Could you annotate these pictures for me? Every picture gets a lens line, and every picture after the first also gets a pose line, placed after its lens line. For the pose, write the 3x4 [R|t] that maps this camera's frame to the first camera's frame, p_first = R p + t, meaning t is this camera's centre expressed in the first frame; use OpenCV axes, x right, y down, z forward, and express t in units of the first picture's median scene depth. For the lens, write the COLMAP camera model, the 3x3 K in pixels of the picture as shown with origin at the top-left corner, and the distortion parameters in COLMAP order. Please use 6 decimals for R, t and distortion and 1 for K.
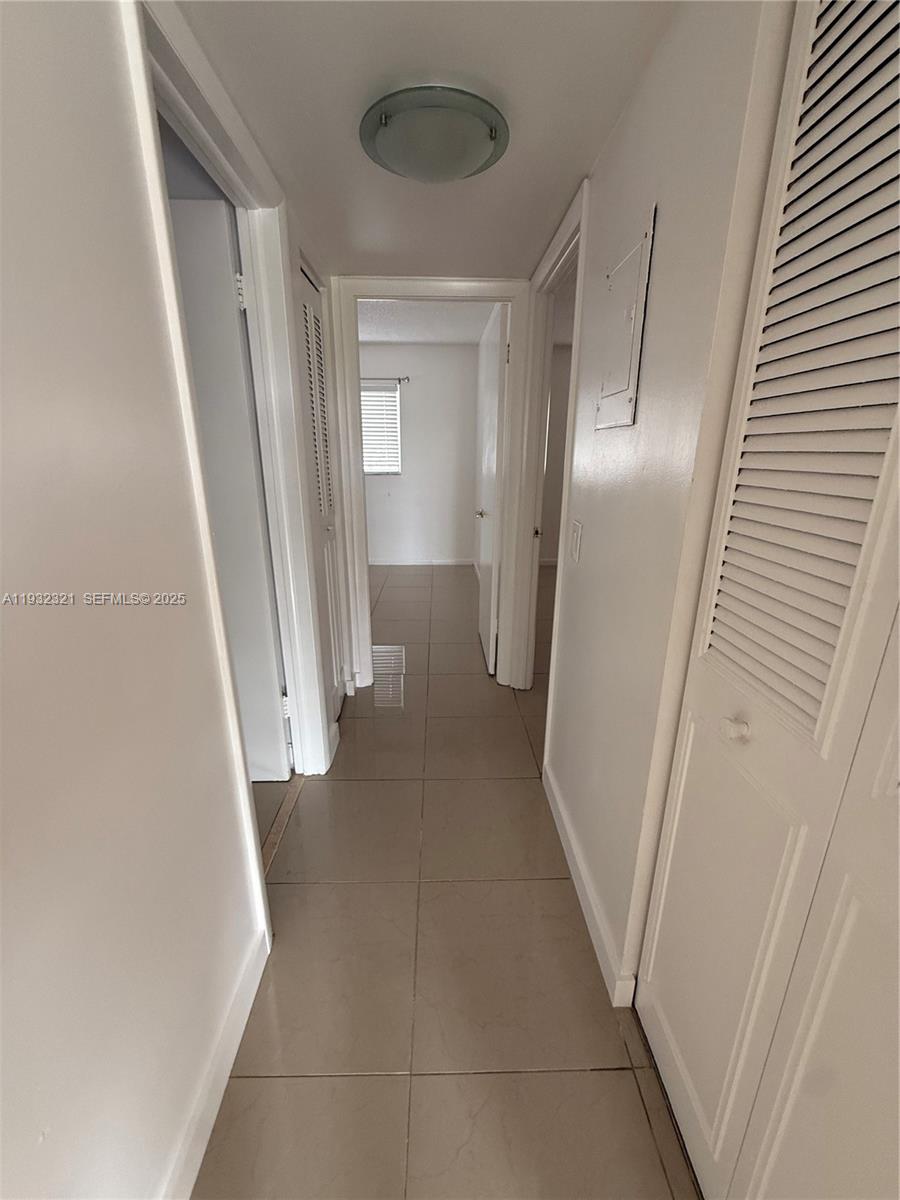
lens RADIAL K [[476.4, 0, 449.2], [0, 476.4, 599.3], [0, 0, 1]] dist [-0.002162, 0.000367]
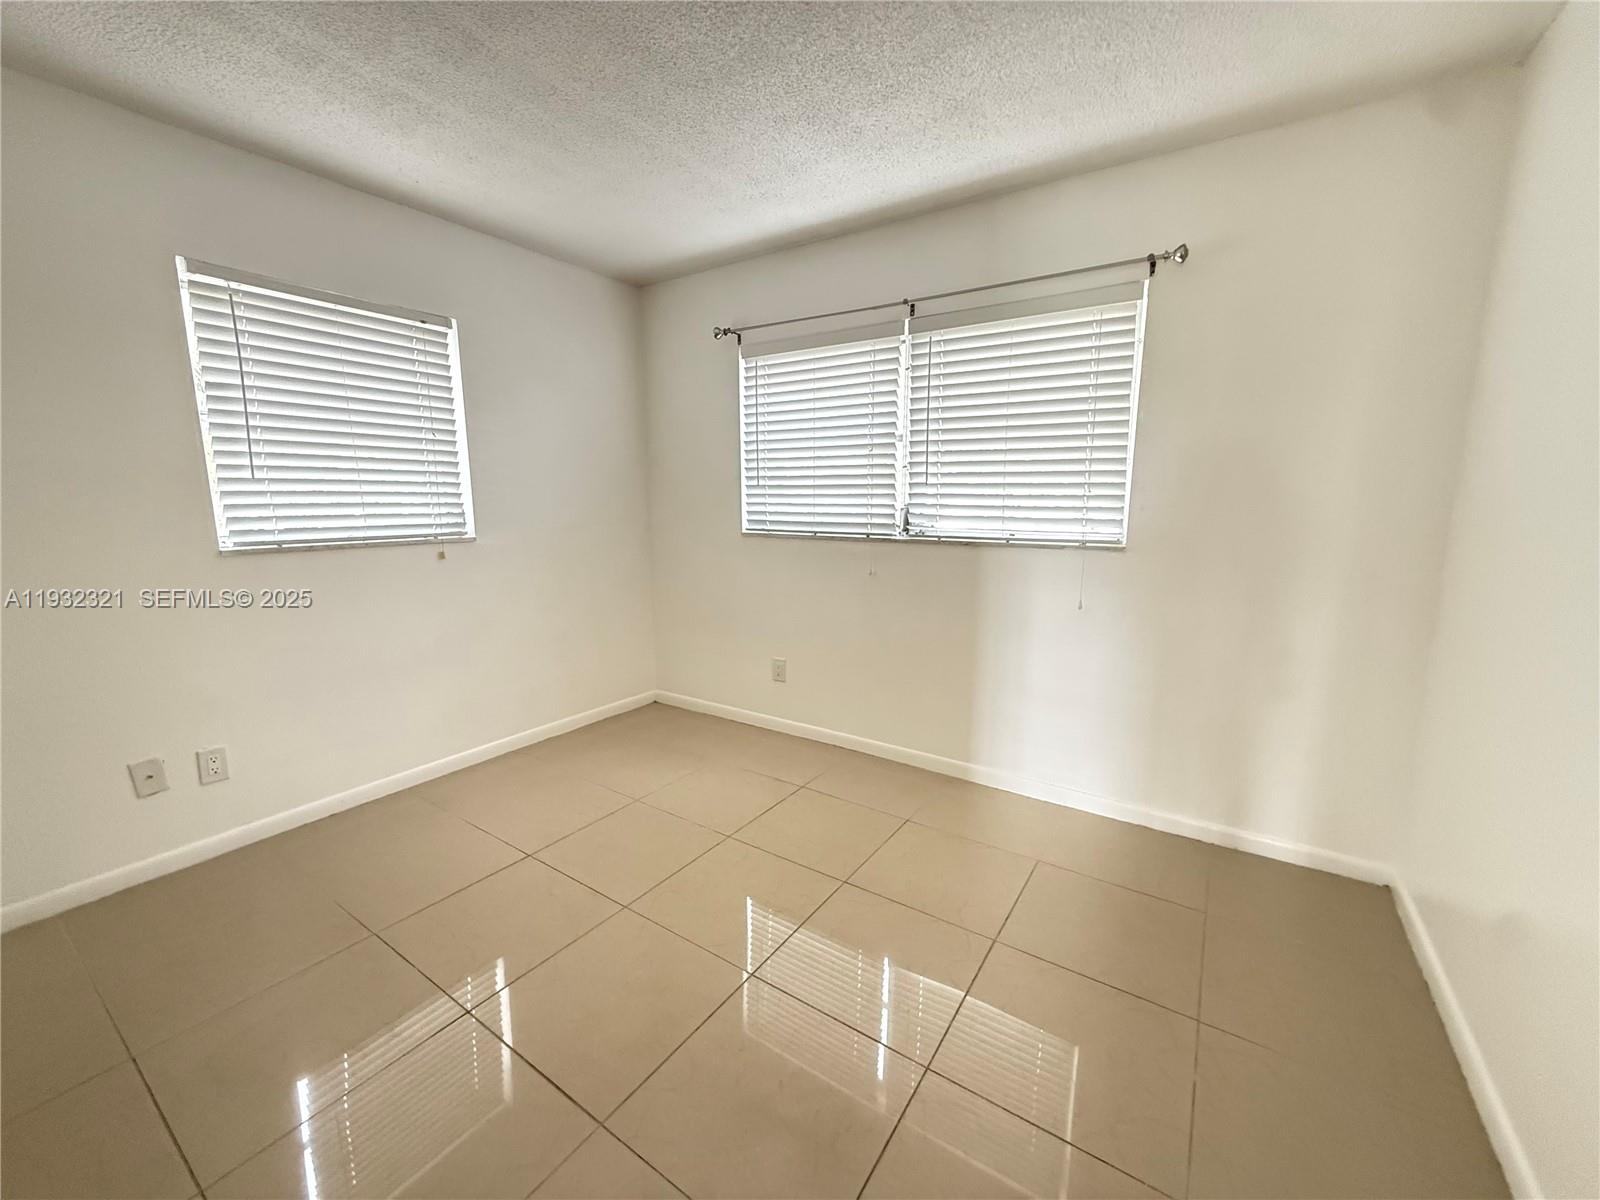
lens RADIAL K [[635.2, 0, 799.2], [0, 635.2, 598.5], [0, 0, 1]] dist [-0.002162, 0.000367]
pose [[0.818358, 0.088813, -0.567806, -0.037206], [-0.165436, 0.982572, -0.084749, -0.165774], [0.550383, 0.163291, 0.818788, 0.558922]]
